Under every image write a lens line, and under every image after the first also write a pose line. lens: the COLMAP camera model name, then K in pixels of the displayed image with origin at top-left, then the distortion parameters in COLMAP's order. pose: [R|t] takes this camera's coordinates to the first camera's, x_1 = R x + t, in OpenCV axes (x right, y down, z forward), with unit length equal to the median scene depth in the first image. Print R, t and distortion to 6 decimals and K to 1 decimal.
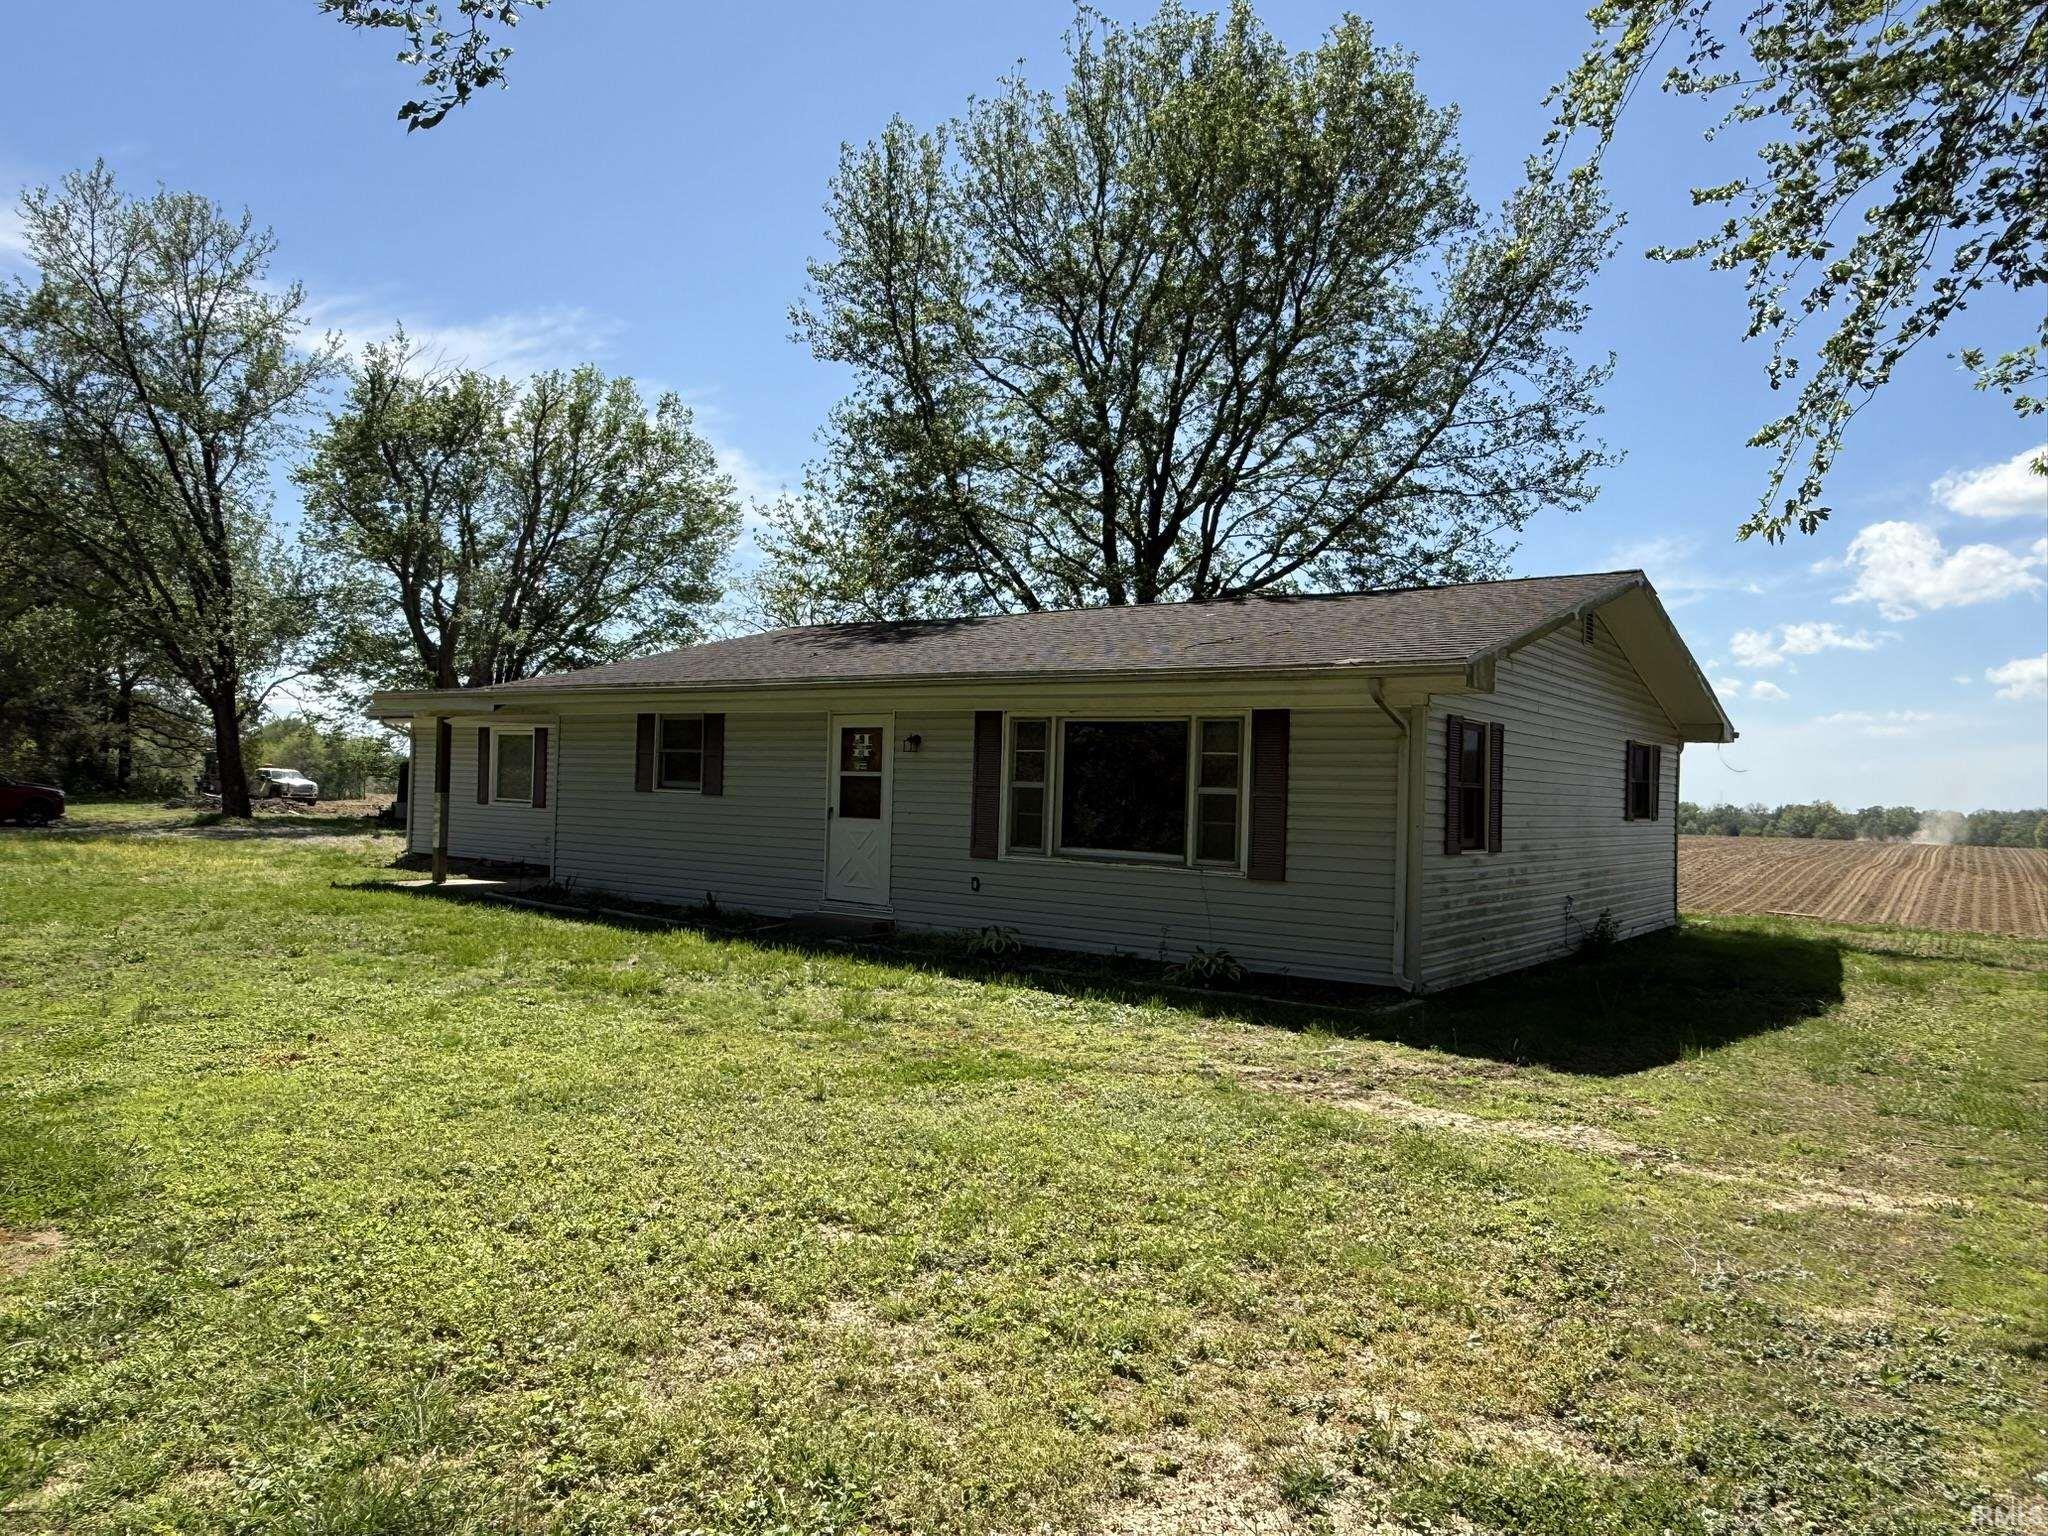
lens RADIAL K [[1357.7, 0, 1024.0], [0, 1357.7, 768.0], [0, 0, 1]] dist [0.000025, 0.000333]
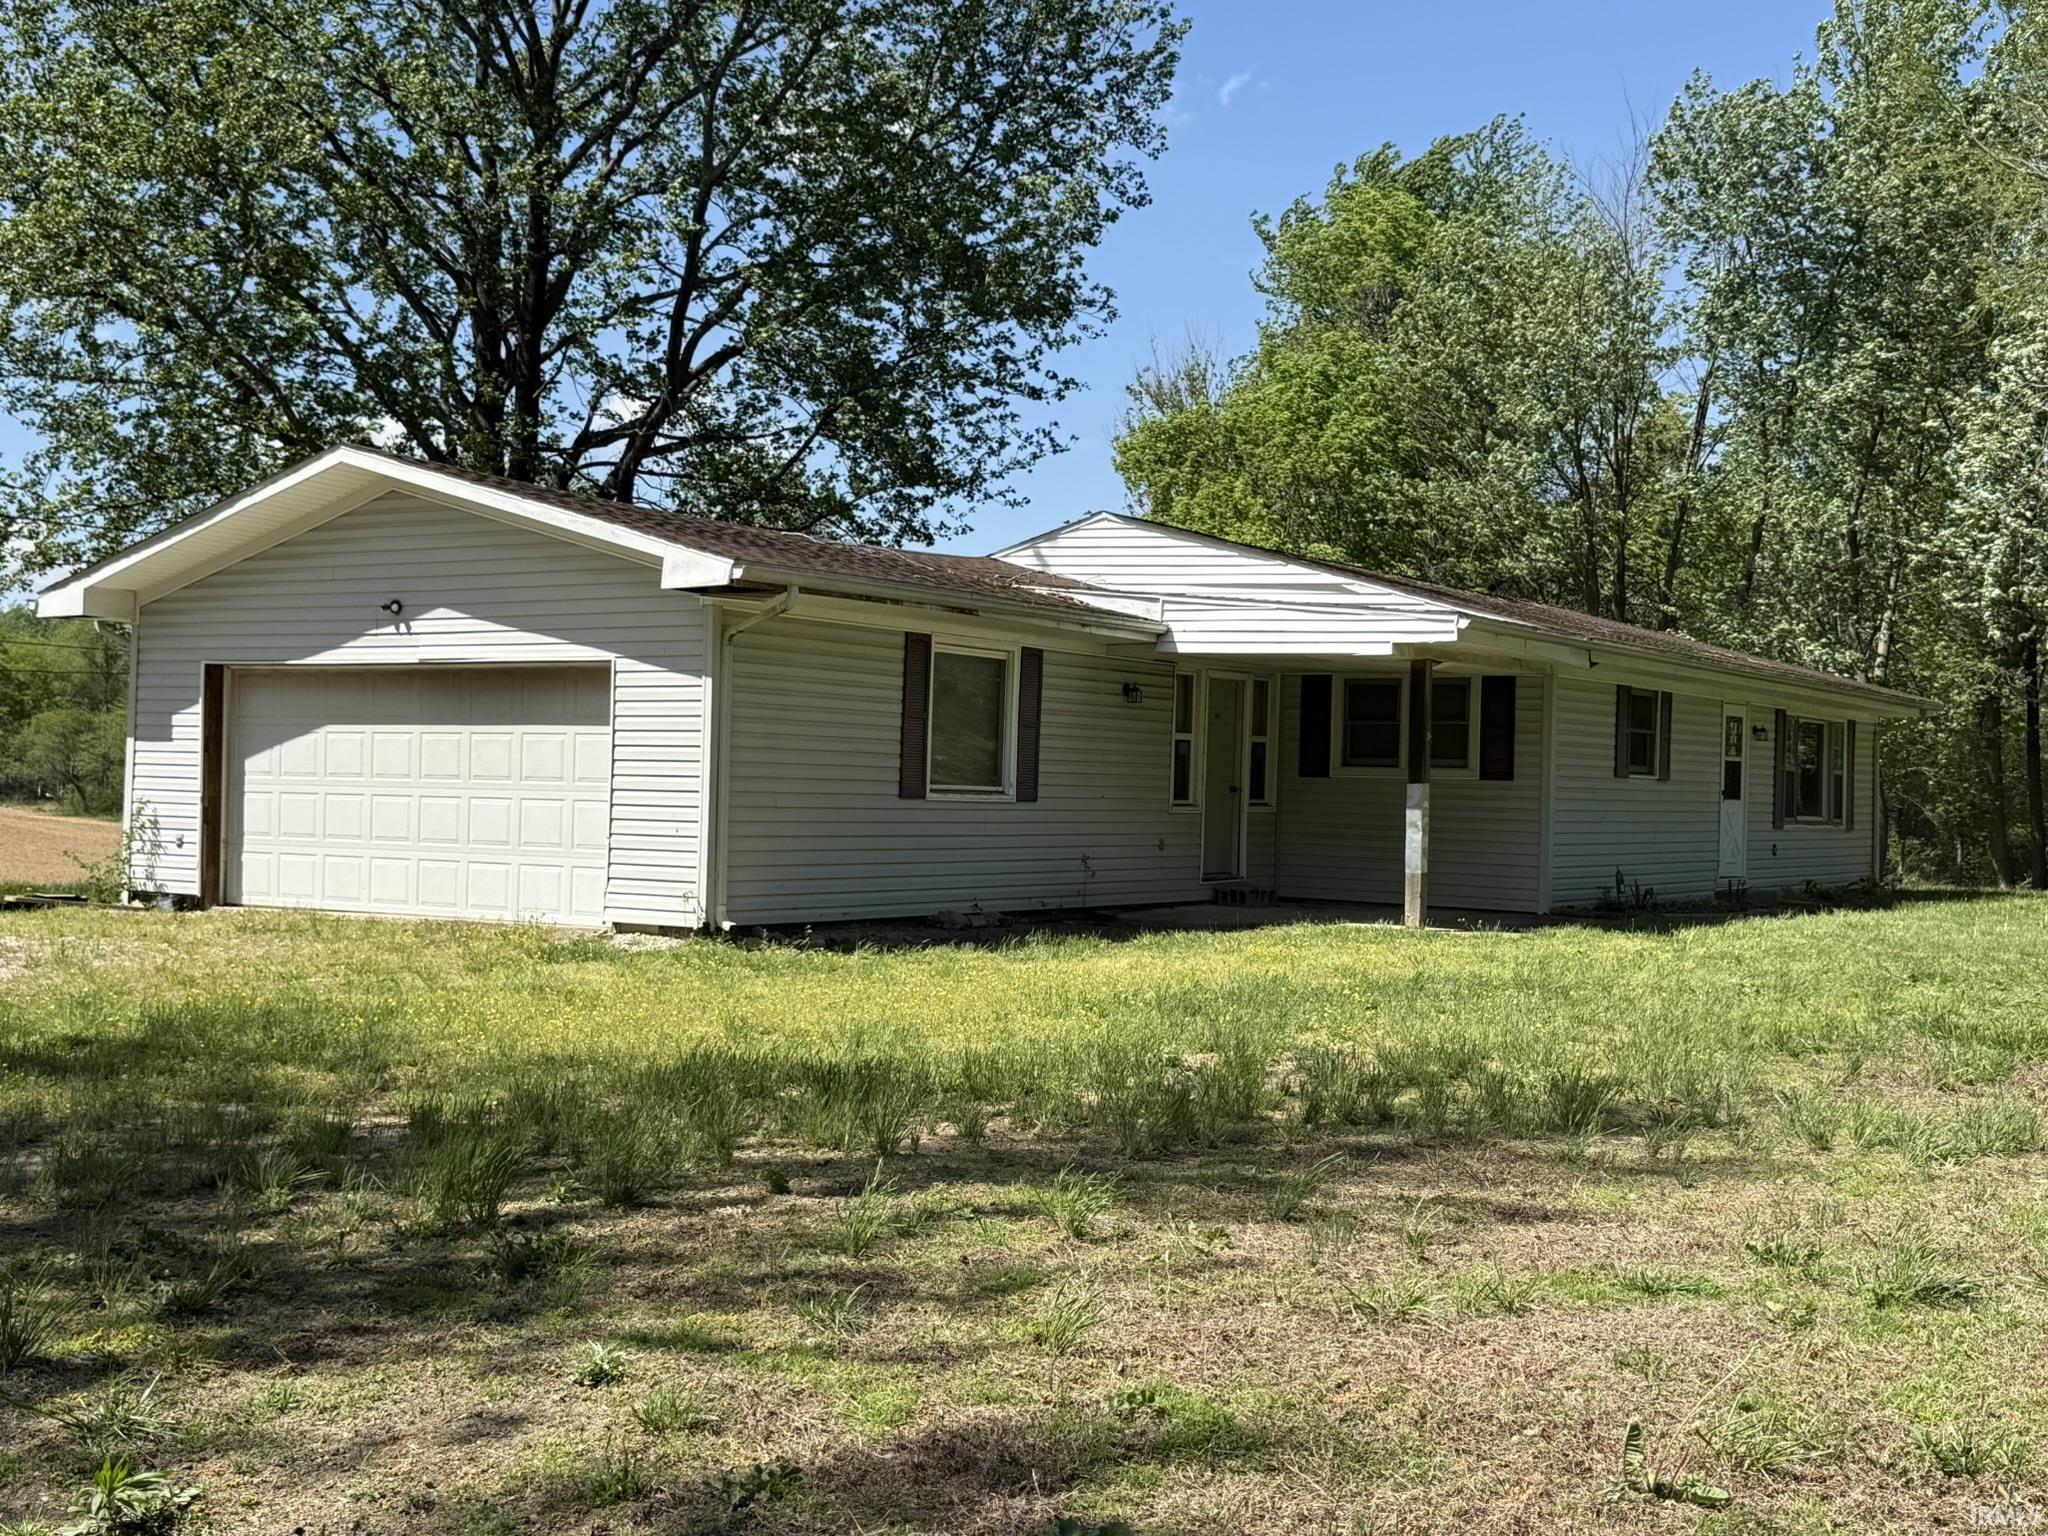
lens RADIAL K [[2450.9, 0, 1024.0], [0, 2450.9, 768.0], [0, 0, 1]] dist [0.008135, 0.006090]
pose [[-0.043141, -0.023058, 0.998803, -2.072754], [-0.042943, 0.998852, 0.021205, -0.005623], [-0.998146, -0.041977, -0.044082, 1.662161]]
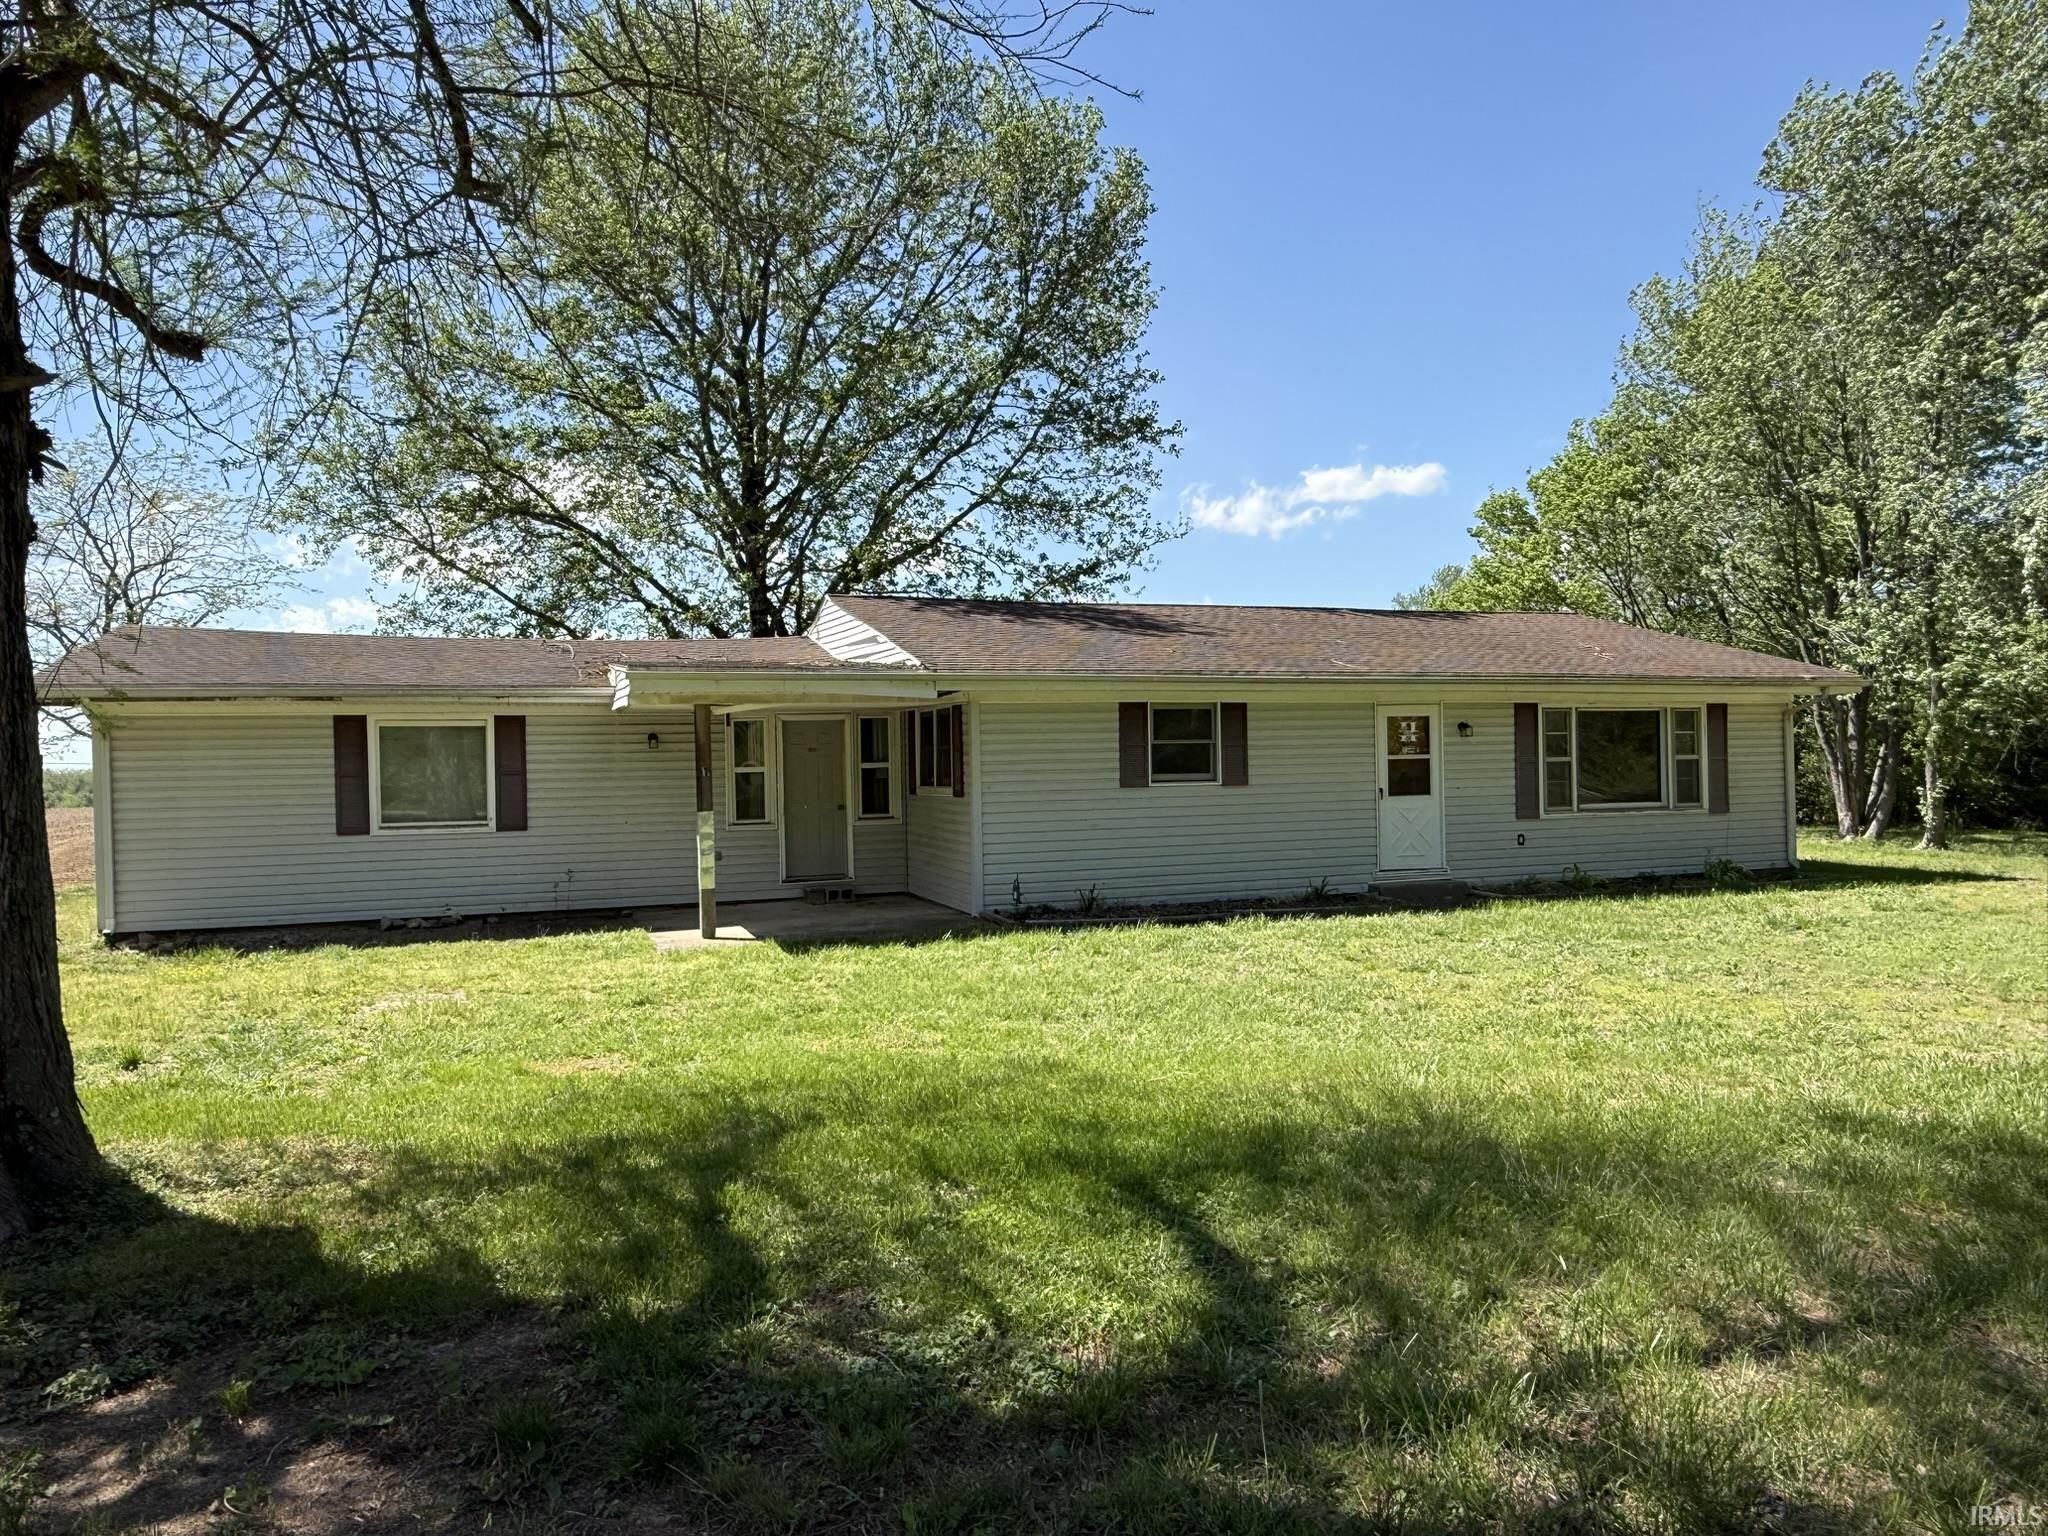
lens RADIAL K [[1357.7, 0, 1024.0], [0, 1357.7, 768.0], [0, 0, 1]] dist [0.000025, 0.000333]
pose [[0.568789, -0.045952, 0.821199, -1.248675], [0.022576, 0.998934, 0.040260, -0.039819], [-0.822173, -0.004360, 0.569221, 0.618001]]
